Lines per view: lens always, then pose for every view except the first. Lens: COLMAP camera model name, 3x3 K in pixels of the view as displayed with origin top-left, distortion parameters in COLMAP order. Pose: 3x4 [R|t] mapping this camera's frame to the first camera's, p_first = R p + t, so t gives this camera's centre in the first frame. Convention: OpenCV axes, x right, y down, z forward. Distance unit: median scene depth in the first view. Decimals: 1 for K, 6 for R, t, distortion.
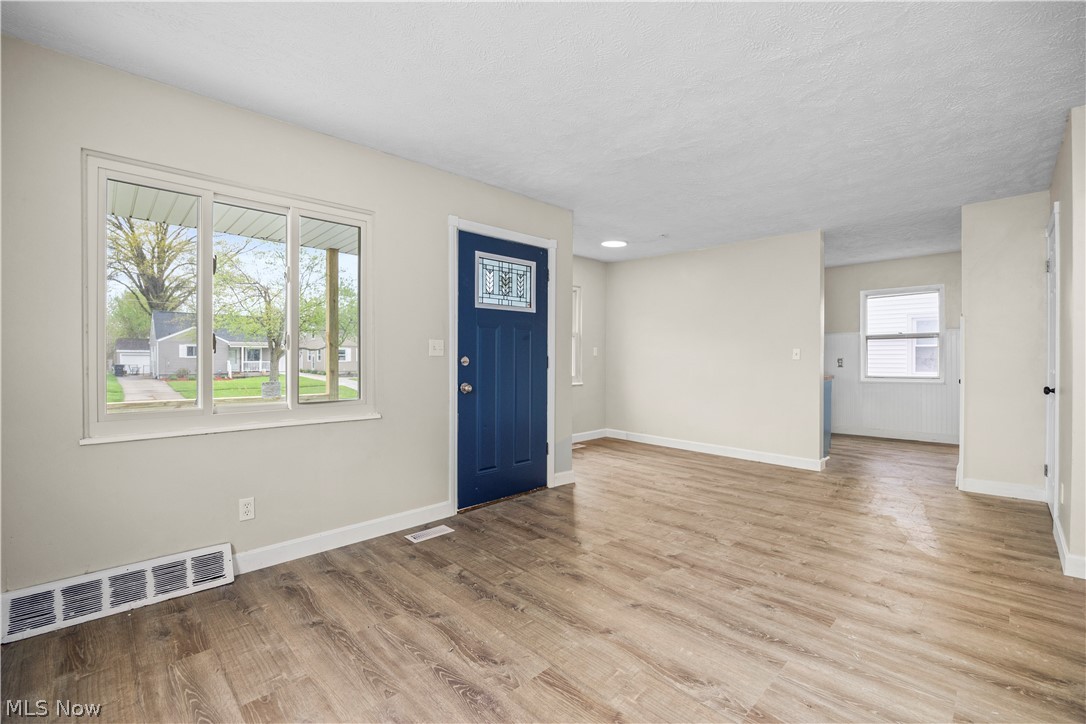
lens RADIAL K [[474.2, 0, 524.7], [0, 474.2, 355.9], [0, 0, 1]] dist [-0.023662, 0.003416]
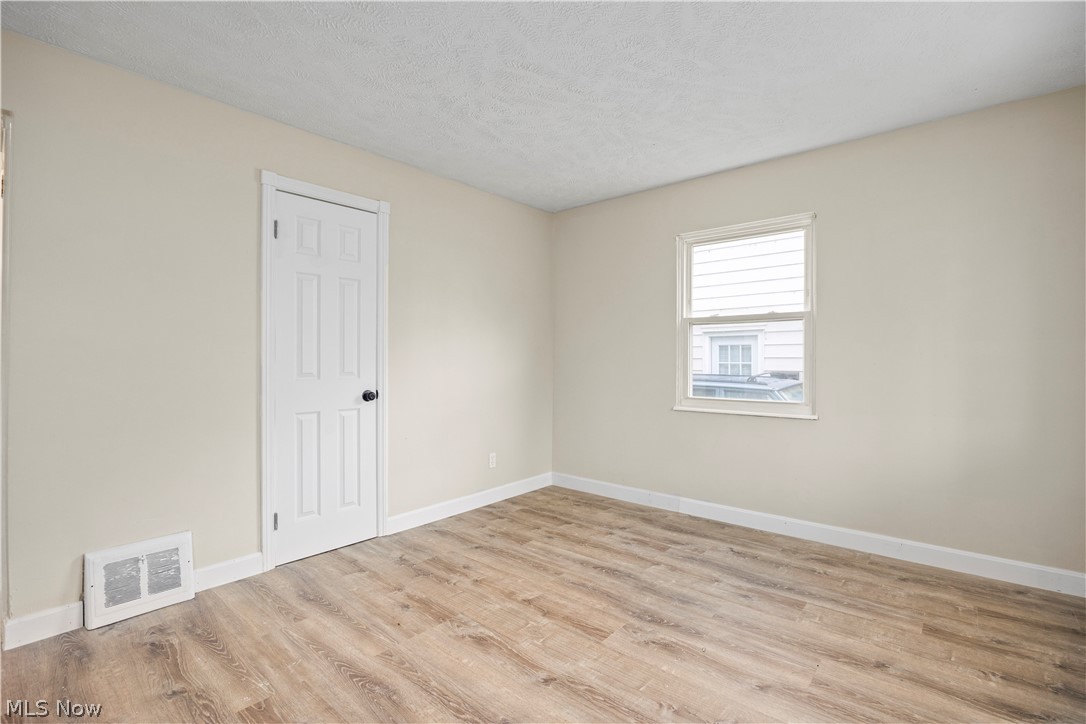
lens RADIAL K [[493.0, 0, 534.5], [0, 493.0, 359.2], [0, 0, 1]] dist [-0.019819, 0.000650]
pose [[-0.995048, 0.002097, -0.099378, 0.200841], [0.002818, 0.999971, -0.007117, 0.009009], [0.099360, -0.007361, -0.995024, 1.324904]]
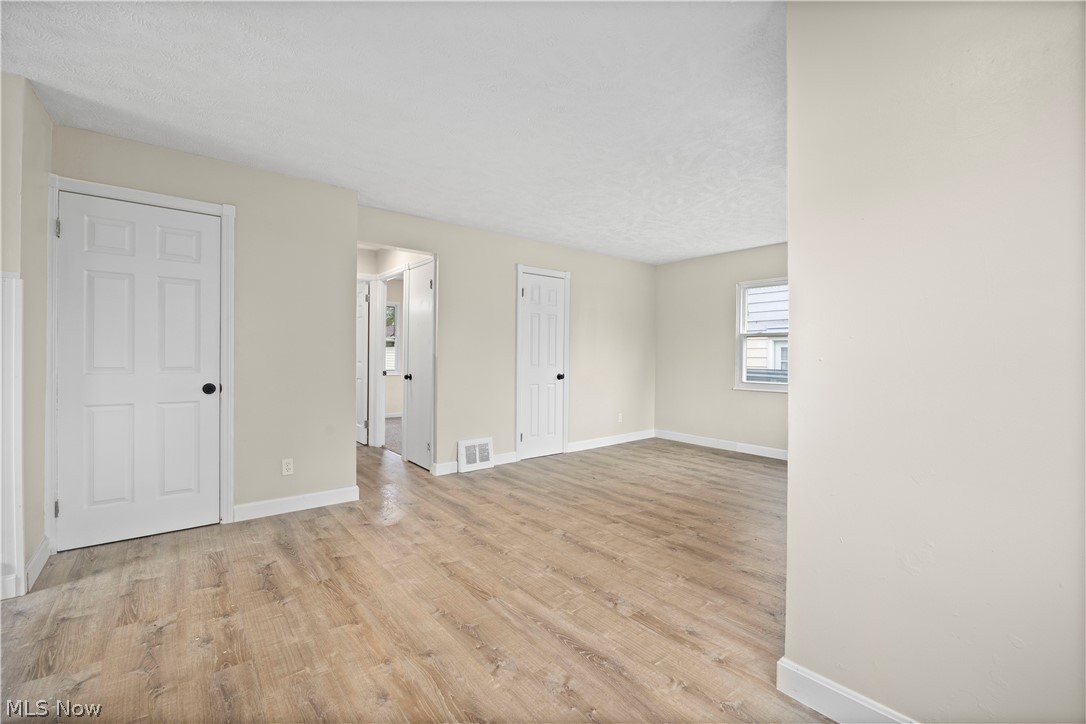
lens RADIAL K [[450.4, 0, 540.9], [0, 450.4, 356.8], [0, 0, 1]] dist [-0.028325, 0.000658]
pose [[-0.997615, -0.006040, 0.068763, 0.413387], [-0.006329, 0.999972, -0.003990, 0.007079], [-0.068737, -0.004416, -0.997625, 2.085611]]
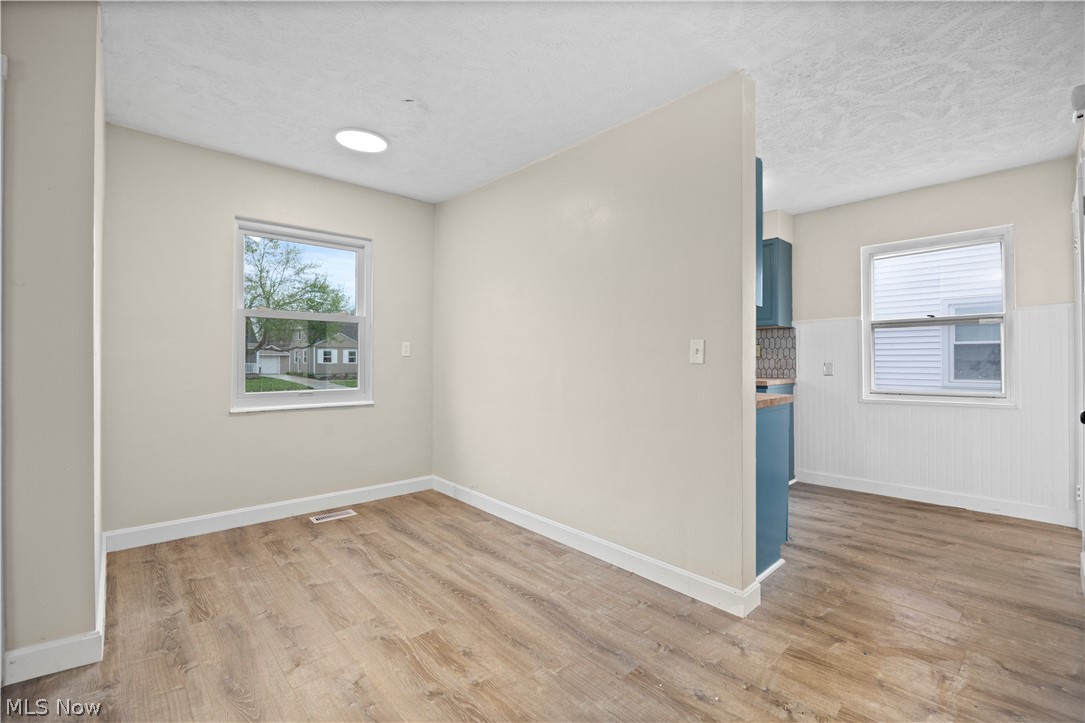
lens RADIAL K [[473.7, 0, 532.4], [0, 473.7, 359.8], [0, 0, 1]] dist [-0.023662, 0.003416]
pose [[0.999539, 0.000038, -0.030358, 0.744818], [-0.000078, 0.999999, -0.001332, 0.010303], [0.030358, 0.001334, 0.999538, 0.927083]]
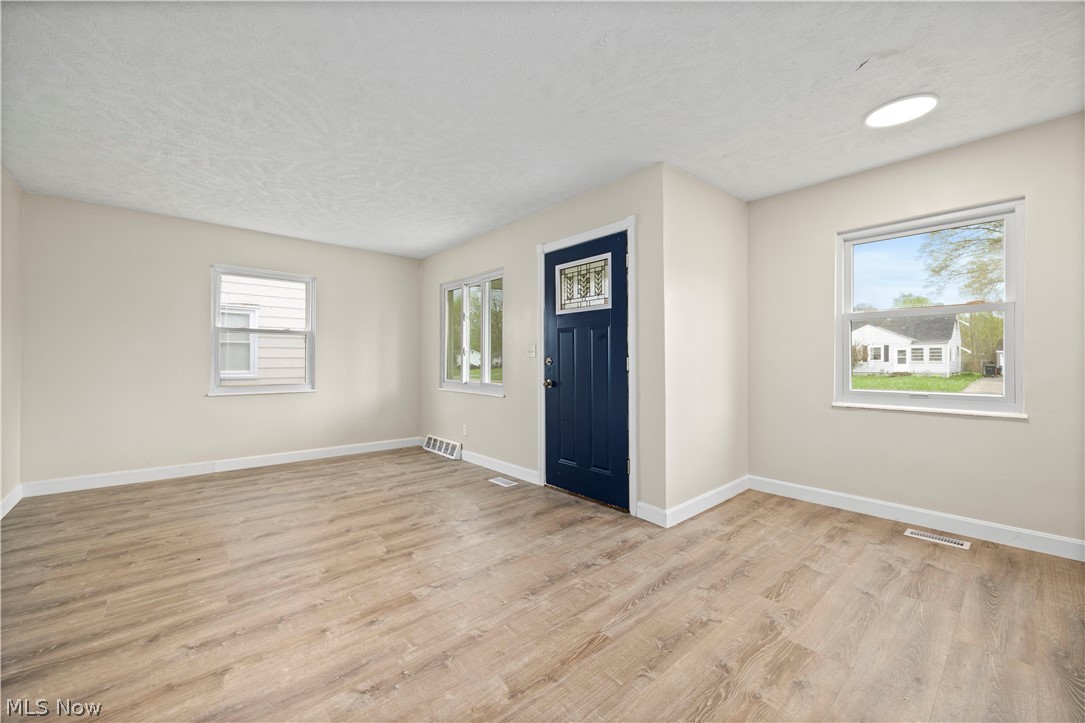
lens RADIAL K [[422.9, 0, 545.2], [0, 422.9, 356.9], [0, 0, 1]] dist [0.000079, -0.001163]
pose [[-0.028290, -0.009046, -0.999559, 1.170491], [-0.000152, 0.999959, -0.009045, 0.012186], [0.999600, -0.000104, -0.028290, 1.270293]]
